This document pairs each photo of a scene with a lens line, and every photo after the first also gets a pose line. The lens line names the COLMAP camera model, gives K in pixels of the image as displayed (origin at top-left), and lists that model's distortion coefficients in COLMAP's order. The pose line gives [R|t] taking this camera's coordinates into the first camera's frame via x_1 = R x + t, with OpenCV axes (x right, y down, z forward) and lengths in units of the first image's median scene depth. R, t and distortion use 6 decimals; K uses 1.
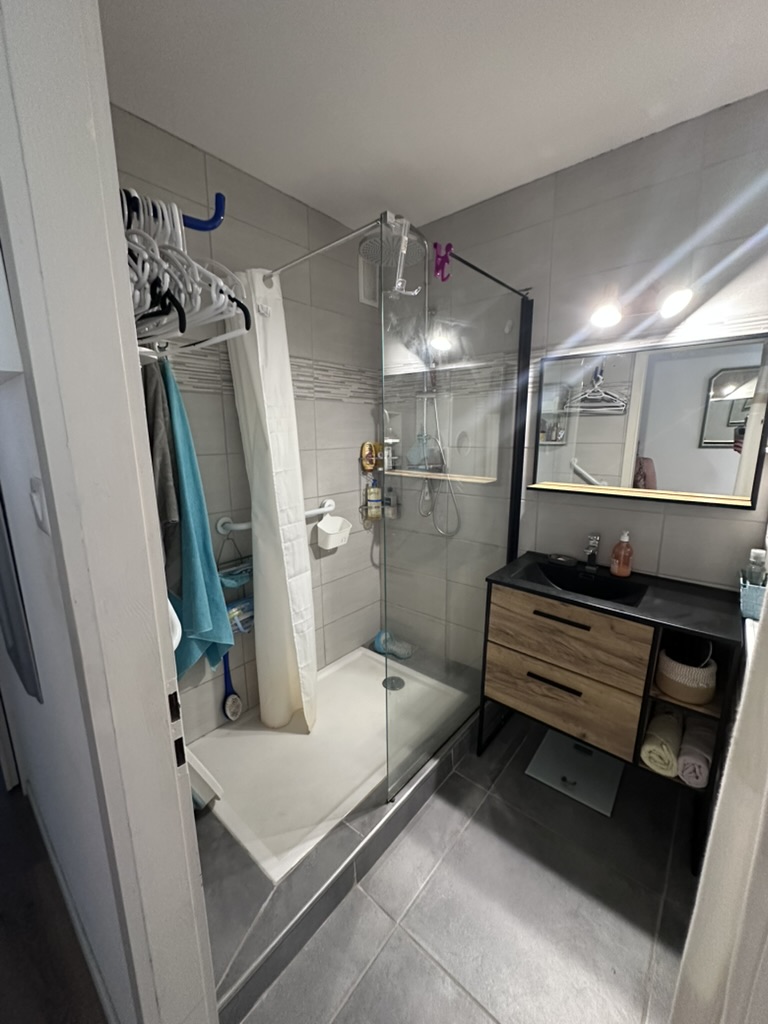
lens RADIAL K [[409.1, 0, 385.7], [0, 409.1, 512.1], [0, 0, 1]] dist [-0.002236, 0.000648]
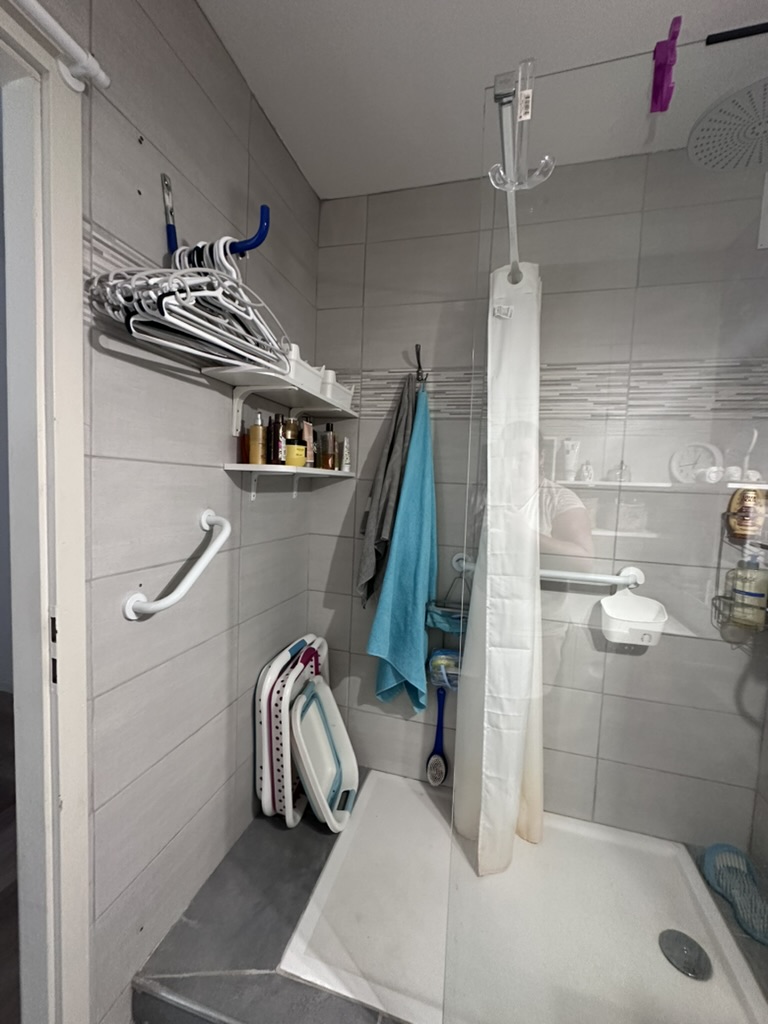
lens RADIAL K [[409.1, 0, 385.7], [0, 409.1, 512.1], [0, 0, 1]] dist [-0.002236, 0.000648]
pose [[0.417328, 0.087426, -0.904541, 0.380462], [-0.222263, 0.974951, -0.008314, -0.032959], [0.881156, 0.204516, 0.426306, 0.495908]]
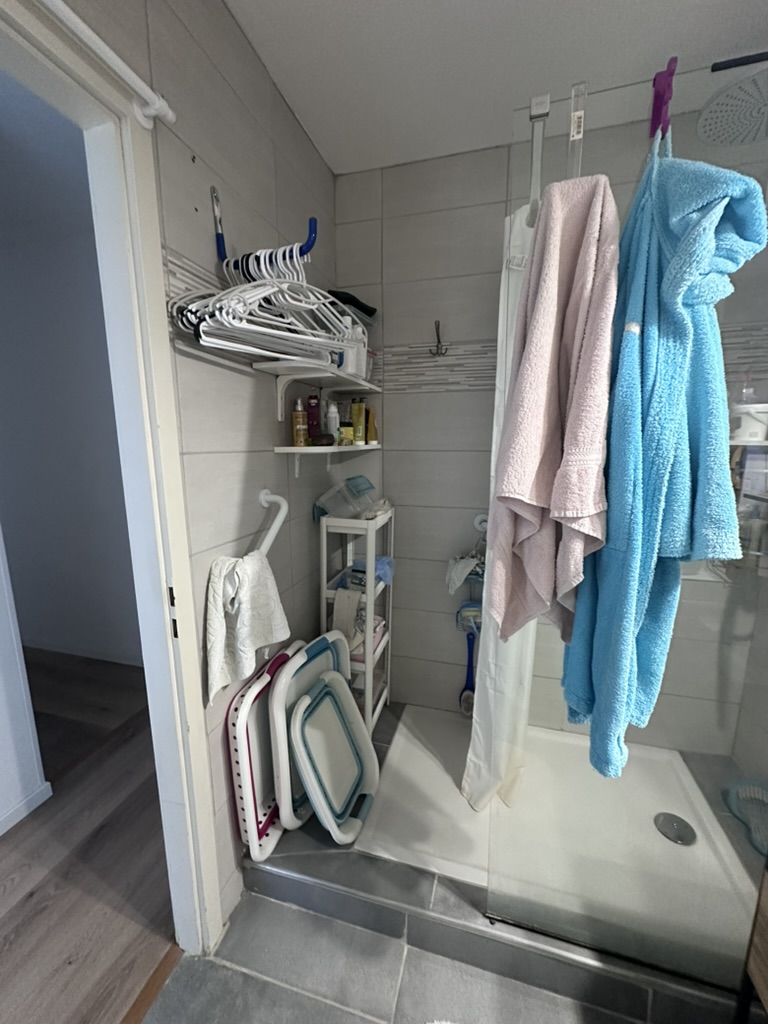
lens RADIAL K [[412.0, 0, 384.0], [0, 412.0, 512.0], [0, 0, 1]] dist [-0.002556, -0.000551]
pose [[0.415070, 0.161354, -0.895367, 0.445274], [-0.177079, 0.979654, 0.094454, -0.049203], [0.892390, 0.119346, 0.435197, 0.386203]]
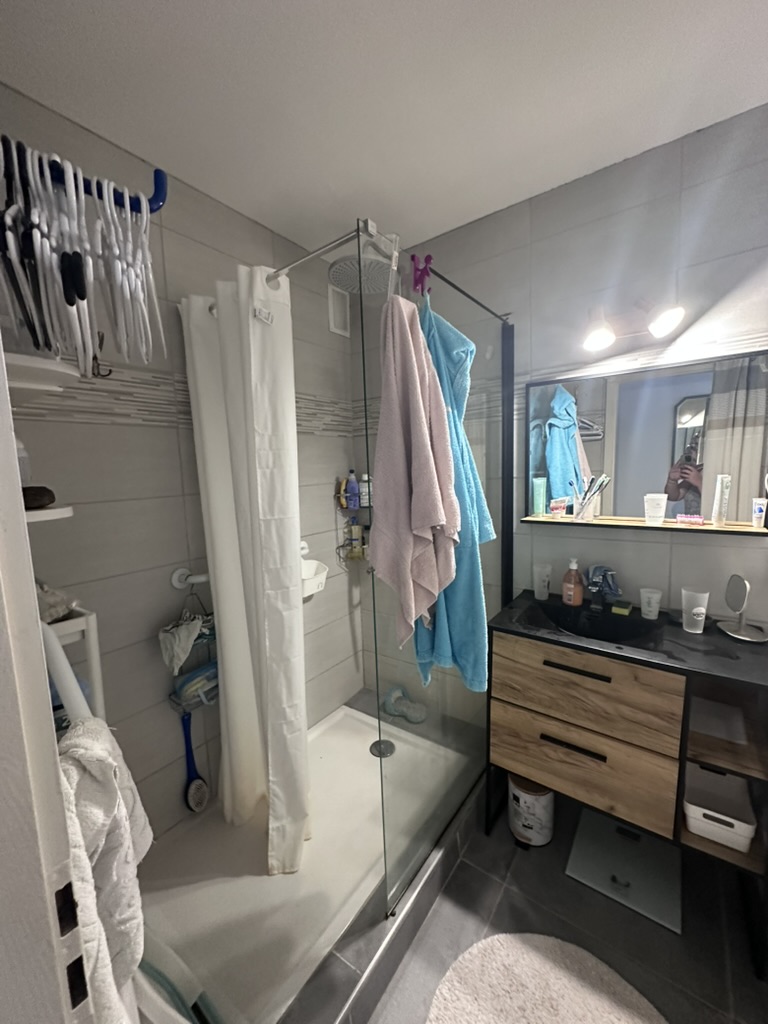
lens RADIAL K [[409.1, 0, 385.7], [0, 409.1, 512.1], [0, 0, 1]] dist [-0.002236, 0.000648]
pose [[0.996821, -0.035919, 0.071119, -0.024419], [0.041896, 0.995550, -0.084408, -0.016224], [-0.067770, 0.087119, 0.993890, 0.119985]]
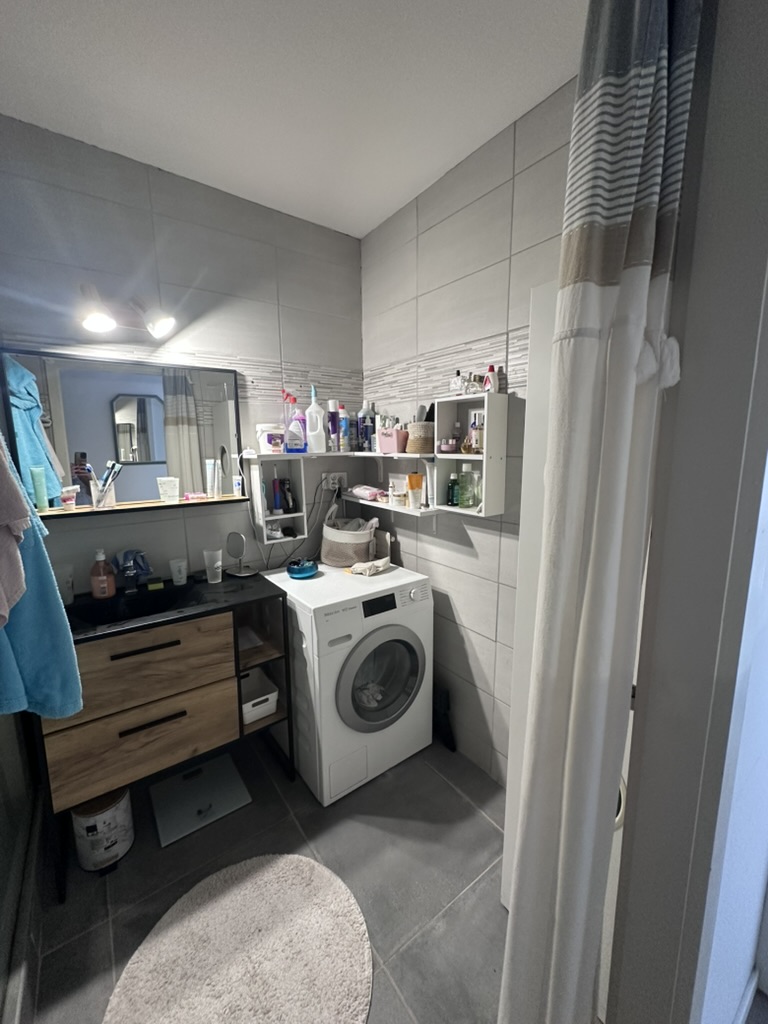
lens RADIAL K [[406.3, 0, 384.8], [0, 406.3, 512.4], [0, 0, 1]] dist [-0.001887, 0.000037]
pose [[0.229649, -0.149885, 0.961663, -0.242706], [0.204520, 0.973441, 0.102880, -0.013457], [-0.951542, 0.173053, 0.254204, 0.209765]]
